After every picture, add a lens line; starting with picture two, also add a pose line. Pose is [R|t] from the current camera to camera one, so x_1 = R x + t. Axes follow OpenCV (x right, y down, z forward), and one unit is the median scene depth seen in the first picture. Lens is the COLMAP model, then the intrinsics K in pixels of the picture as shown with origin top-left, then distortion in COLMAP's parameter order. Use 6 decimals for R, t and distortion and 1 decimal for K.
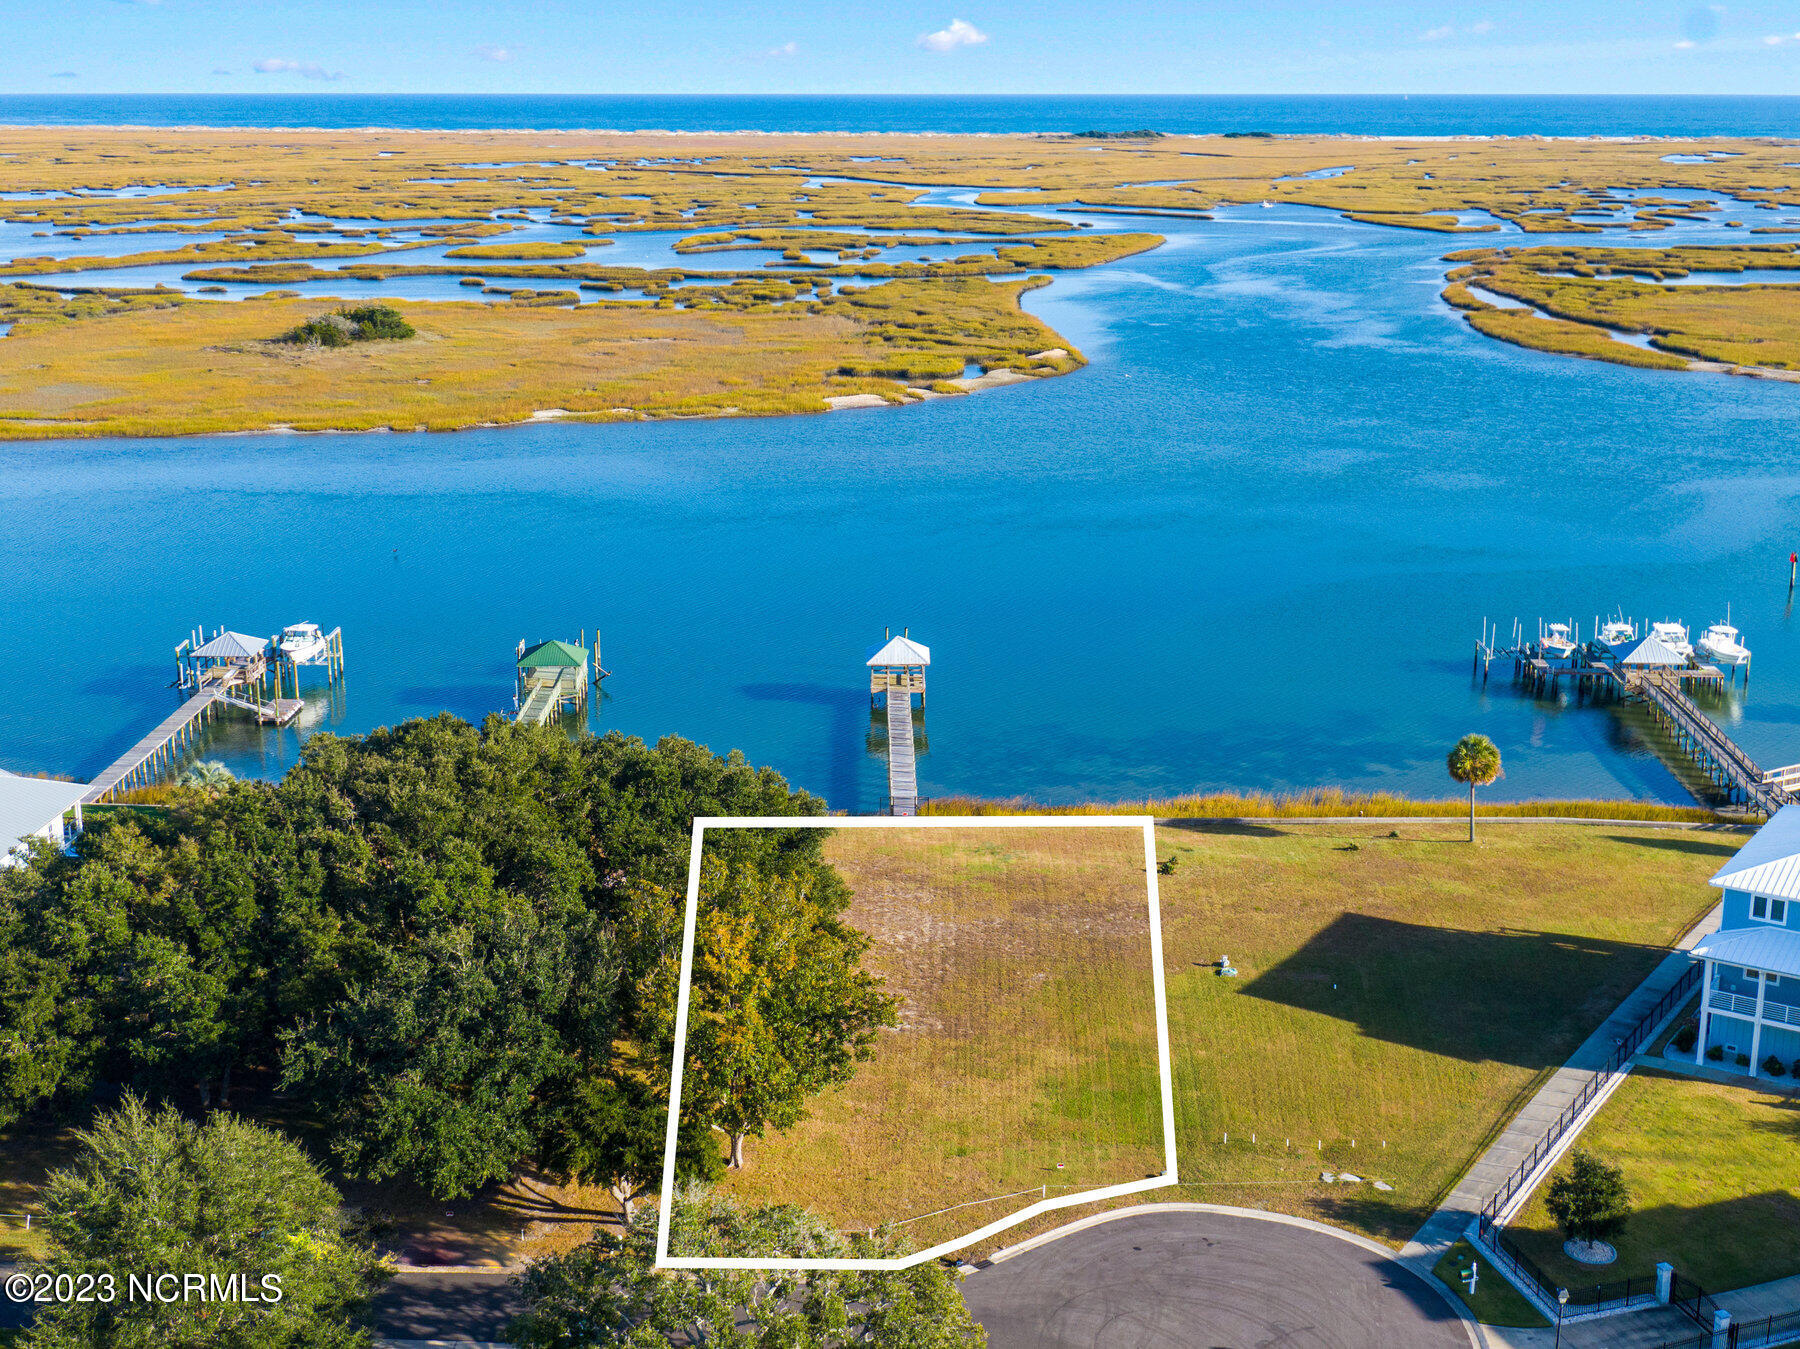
lens RADIAL K [[2262.6, 0, 900.0], [0, 2262.6, 674.5], [0, 0, 1]] dist [0.031836, -0.010364]
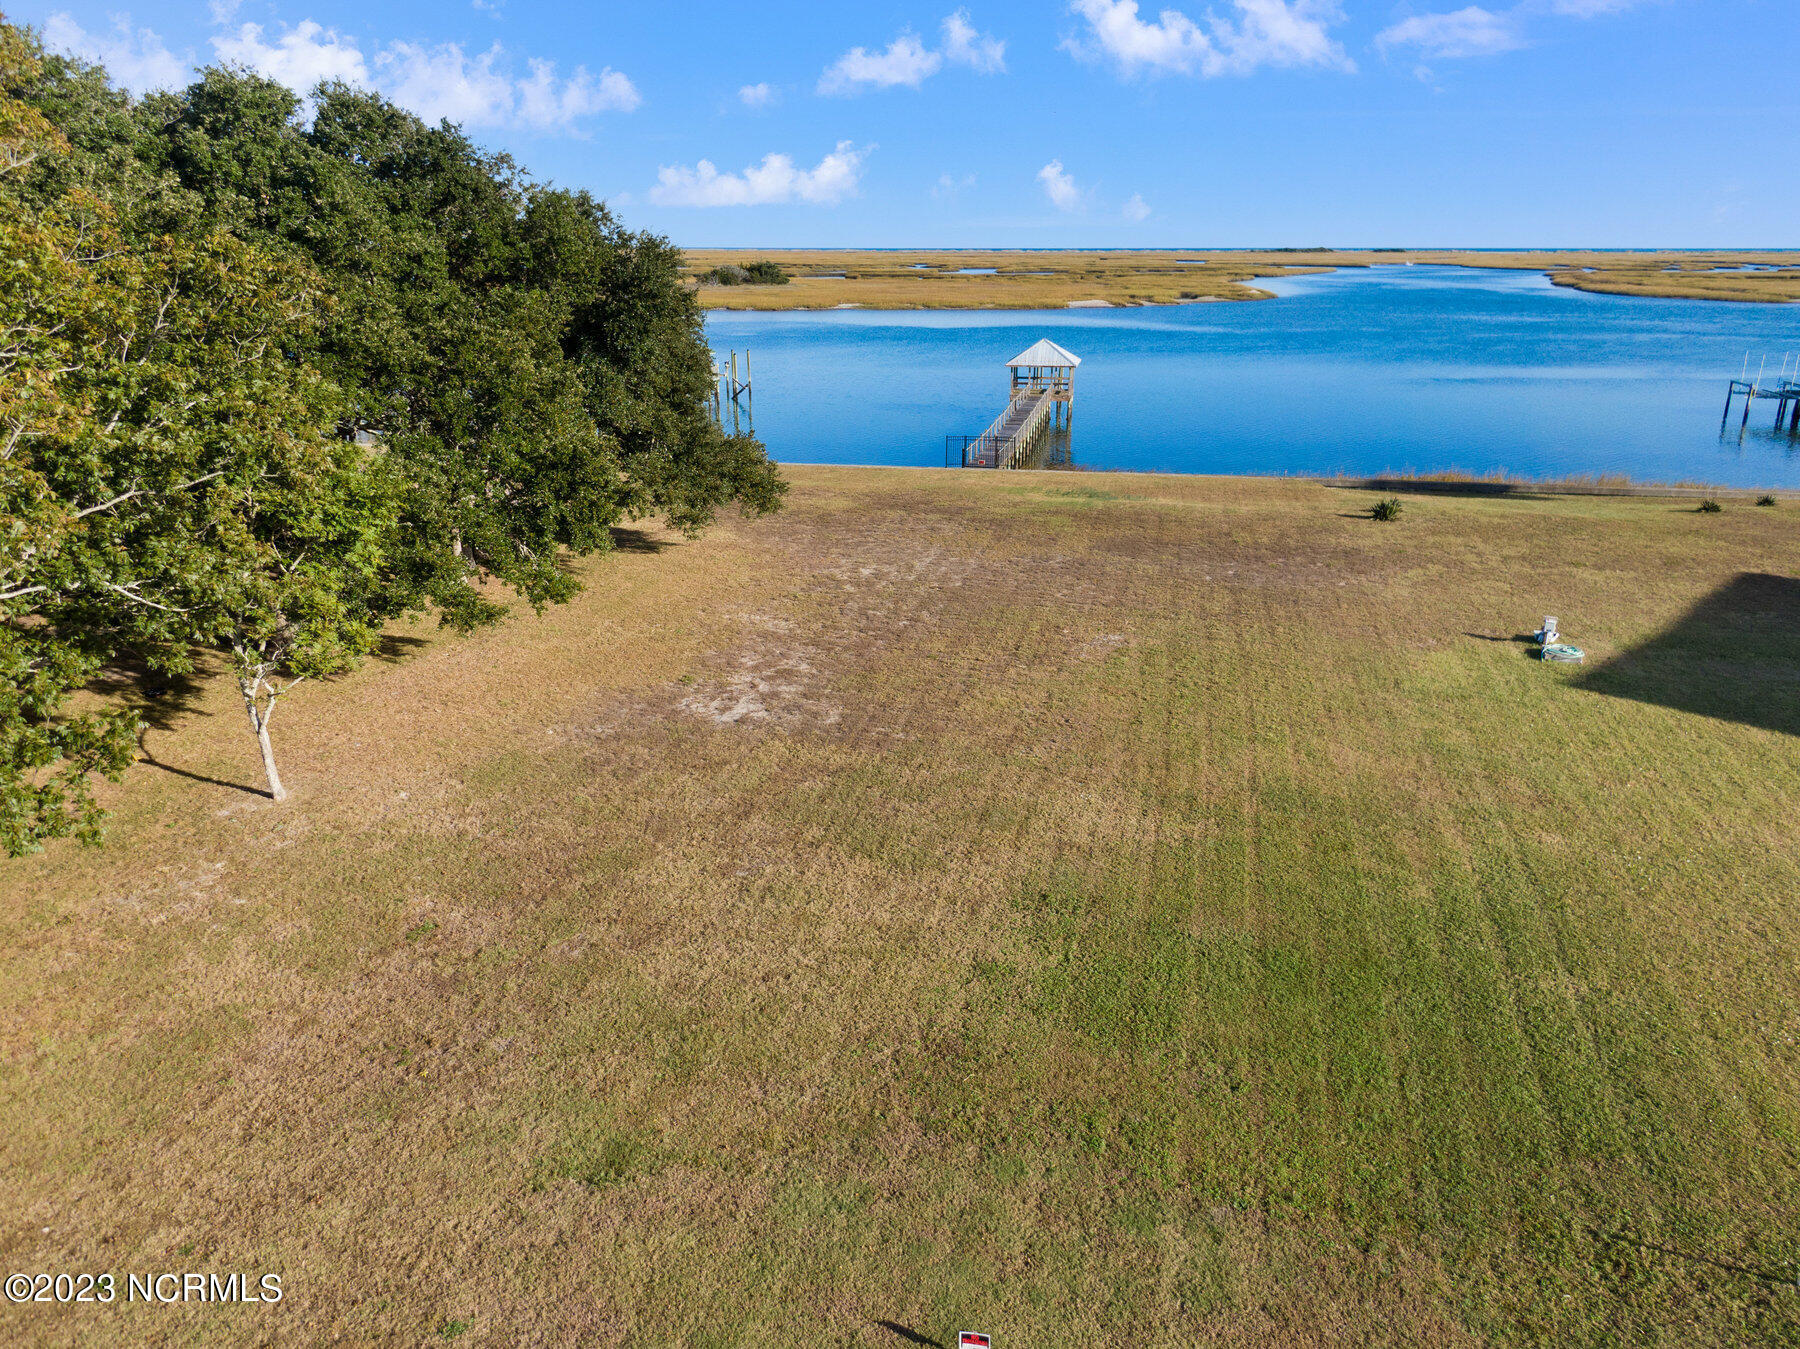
lens RADIAL K [[1277.9, 0, 900.0], [0, 1277.9, 674.5], [0, 0, 1]] dist [0.067568, -0.110870]
pose [[0.980988, 0.061461, -0.184077, 0.042573], [-0.048958, 0.996223, 0.071719, 0.077573], [0.187790, -0.061344, 0.980292, 0.462244]]
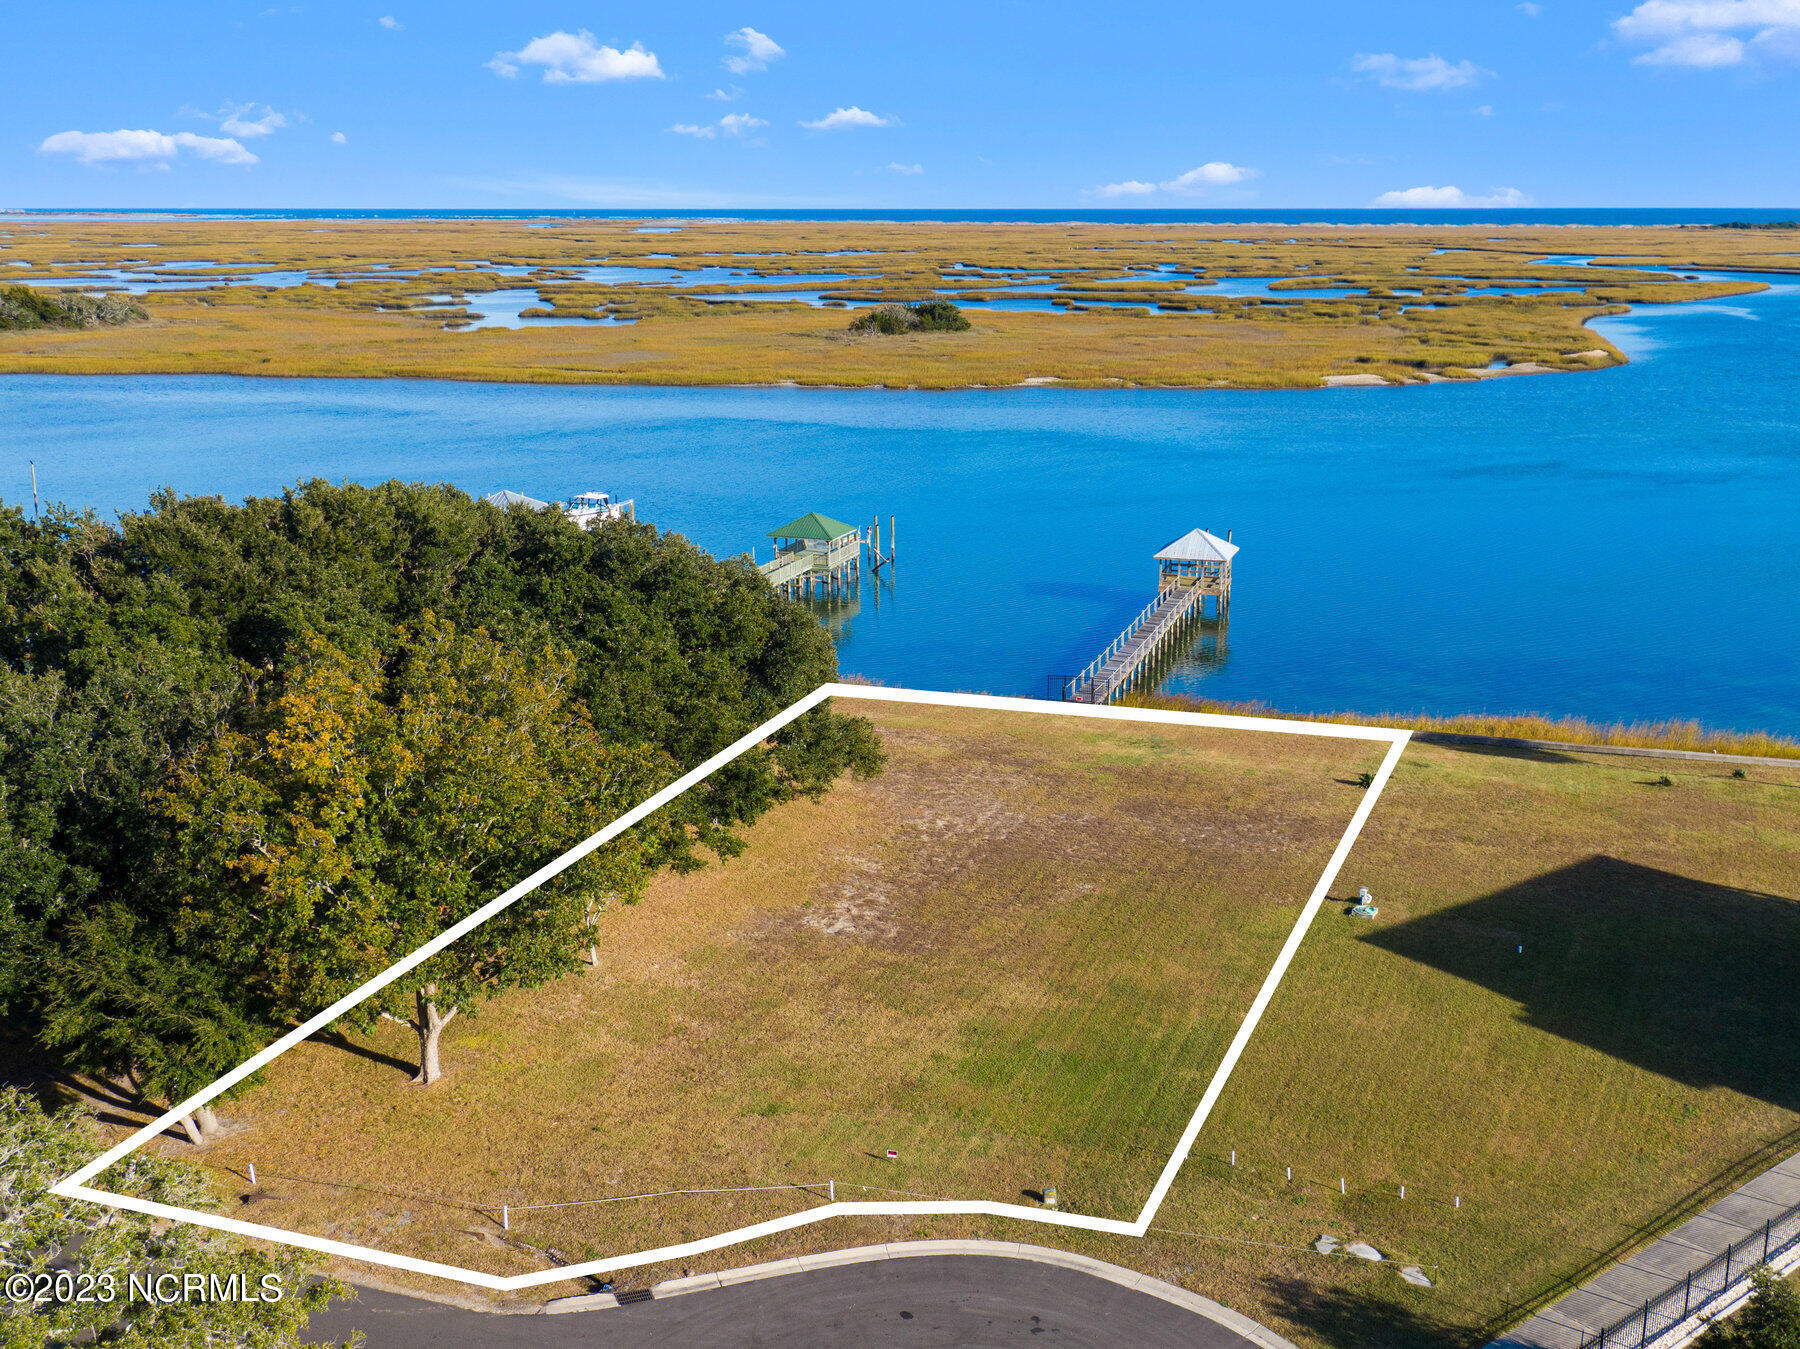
lens RADIAL K [[1939.4, 0, 900.0], [0, 1939.4, 674.5], [0, 0, 1]] dist [0.021481, -0.026177]
pose [[0.948471, 0.072482, -0.308461, 0.116649], [-0.077422, 0.996991, -0.003788, 0.046930], [0.307259, 0.027474, 0.951229, 0.260510]]
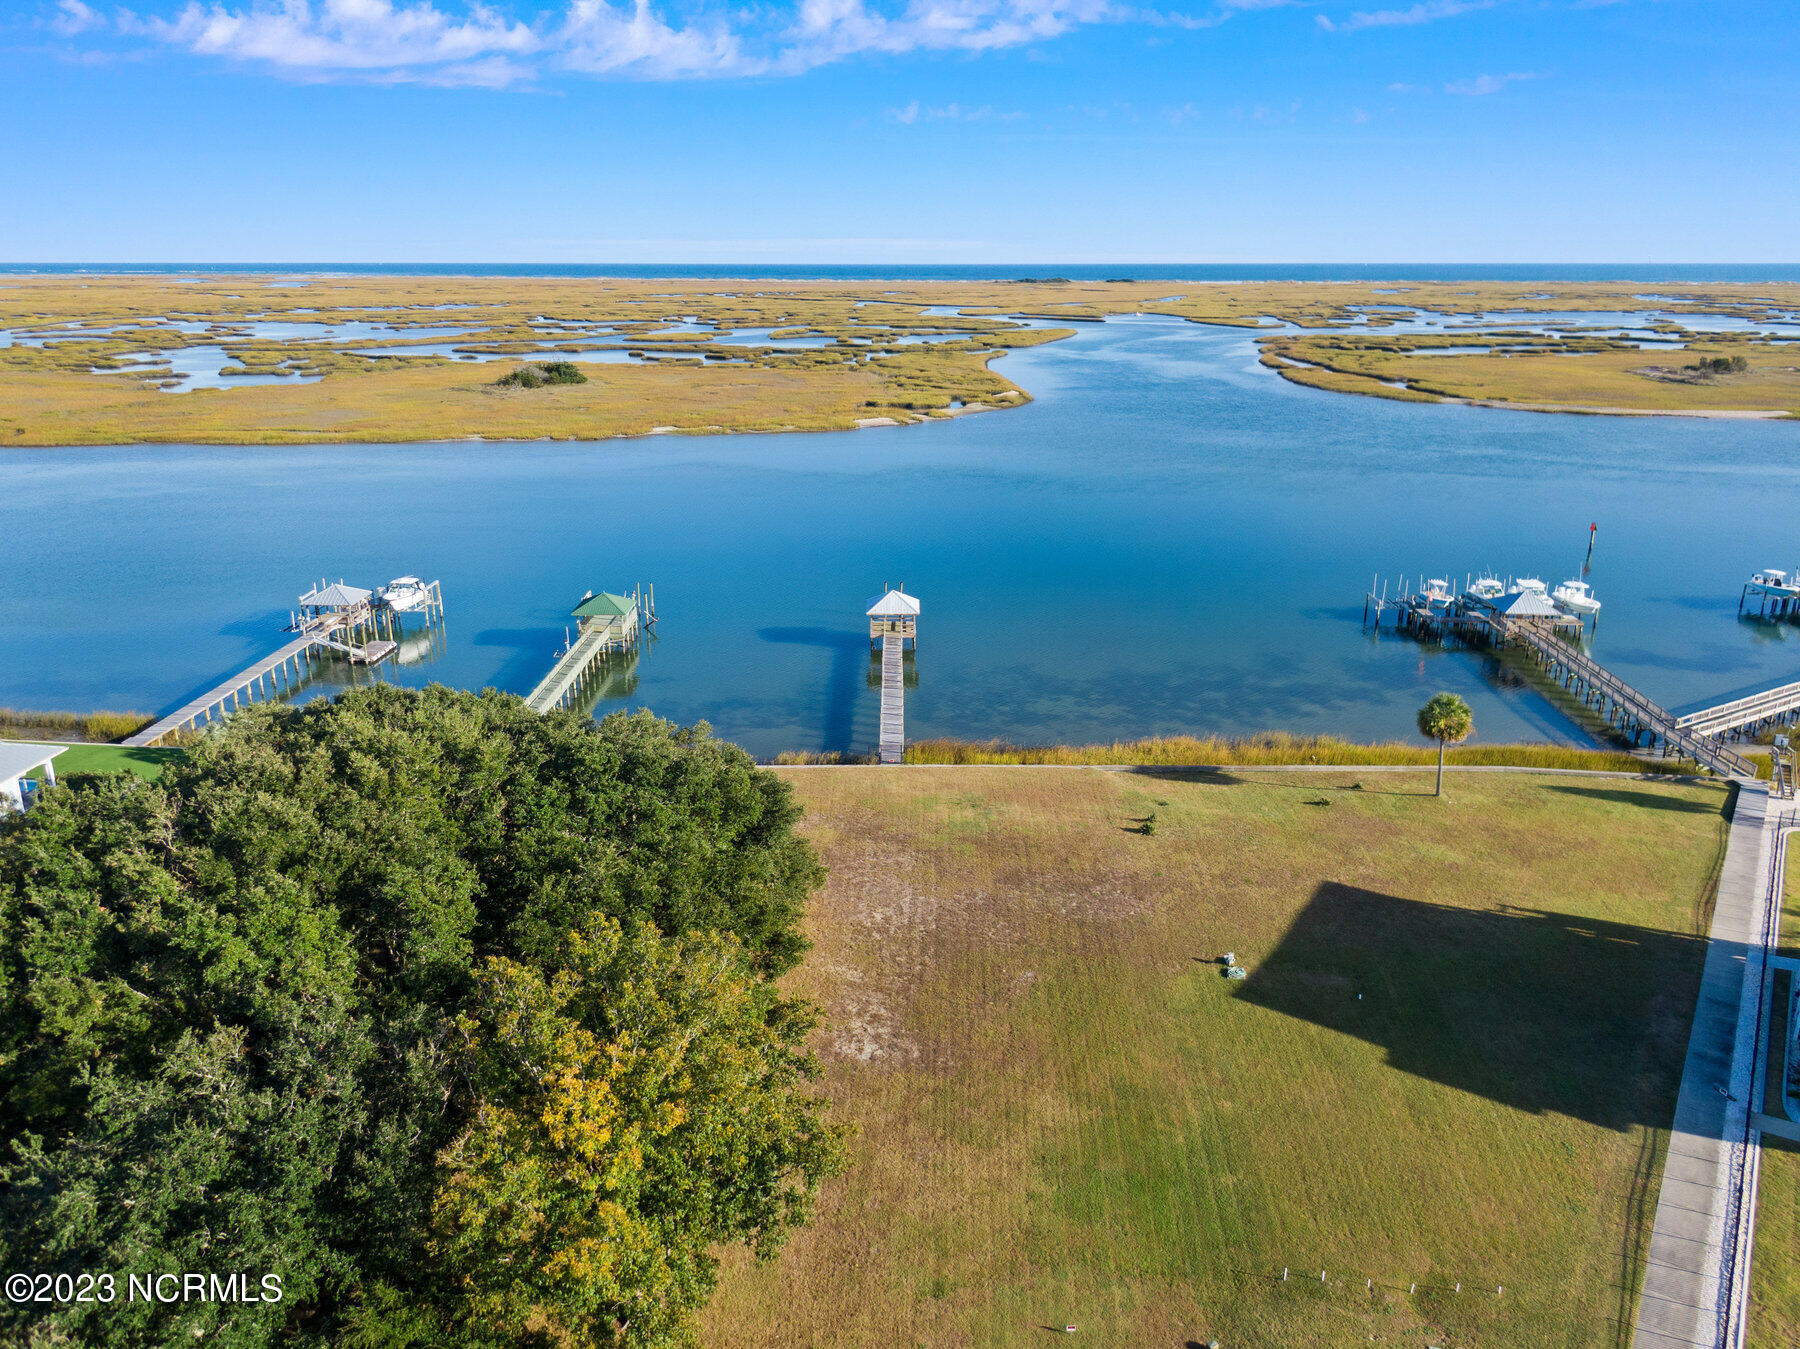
lens RADIAL K [[1277.9, 0, 900.0], [0, 1277.9, 674.5], [0, 0, 1]] dist [0.067568, -0.110870]
pose [[0.999940, 0.002968, -0.010551, 0.009643], [-0.002352, 0.998317, 0.057940, -0.011041], [0.010705, -0.057911, 0.998264, 0.306829]]
